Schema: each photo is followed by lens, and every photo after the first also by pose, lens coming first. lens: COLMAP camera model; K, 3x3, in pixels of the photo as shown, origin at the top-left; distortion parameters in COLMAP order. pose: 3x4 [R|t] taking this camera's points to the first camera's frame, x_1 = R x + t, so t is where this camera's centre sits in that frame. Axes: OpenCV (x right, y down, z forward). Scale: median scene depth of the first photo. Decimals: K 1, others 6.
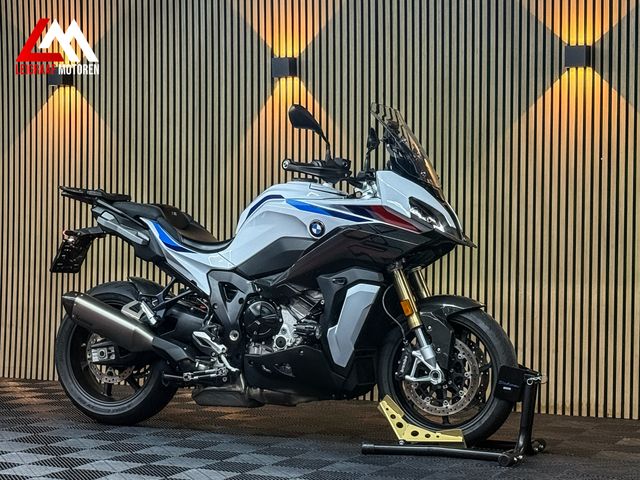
lens RADIAL K [[1367.5, 0, 320.0], [0, 1367.5, 240.0], [0, 0, 1]] dist [0.147075, 0.389117]
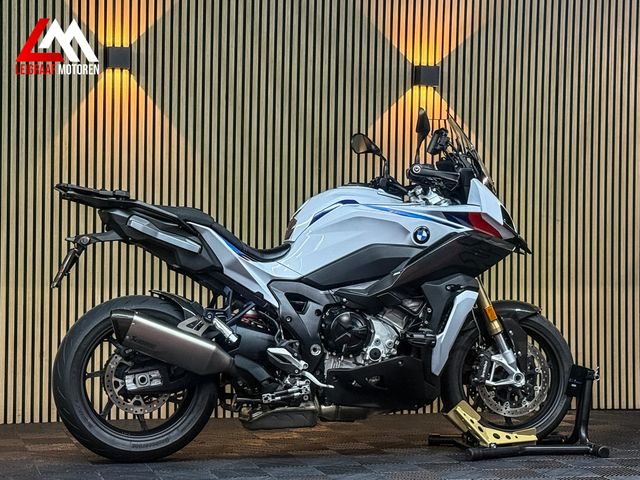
lens RADIAL K [[1367.5, 0, 320.0], [0, 1367.5, 240.0], [0, 0, 1]] dist [0.147075, 0.389117]
pose [[0.763848, 0.002385, 0.645391, -0.655611], [0.003105, 0.999968, -0.007370, 0.001851], [-0.645388, 0.007634, 0.763817, 0.284285]]
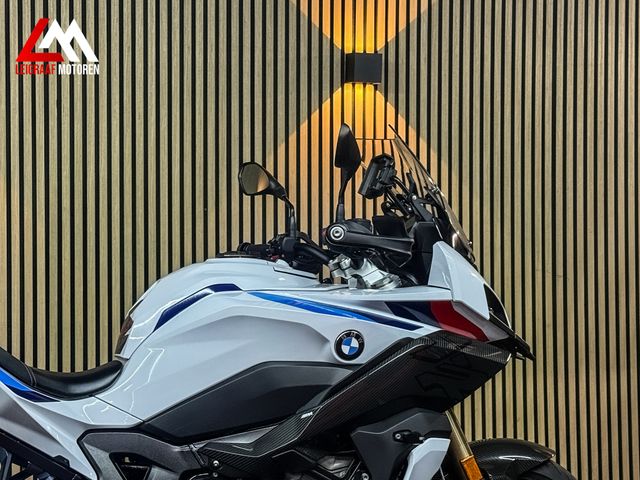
lens RADIAL K [[1382.3, 0, 320.0], [0, 1382.3, 240.0], [0, 0, 1]] dist [0.136025, 0.043453]
pose [[0.743743, -0.012096, 0.668357, -0.370098], [0.020790, 0.999771, -0.005041, -0.046551], [-0.668143, 0.017645, 0.743824, 0.557091]]
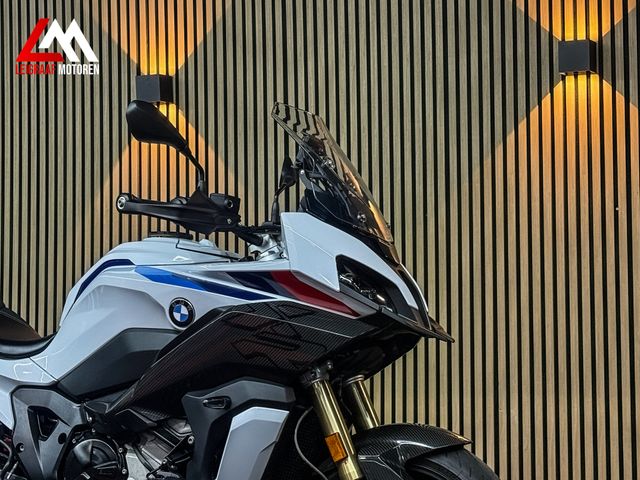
lens RADIAL K [[1382.3, 0, 320.0], [0, 1382.3, 240.0], [0, 0, 1]] dist [0.136025, 0.043453]
pose [[0.999820, -0.013474, 0.013376, 0.047170], [0.014444, 0.997055, -0.075323, 0.005729], [-0.012322, 0.075503, 0.997069, 0.386523]]
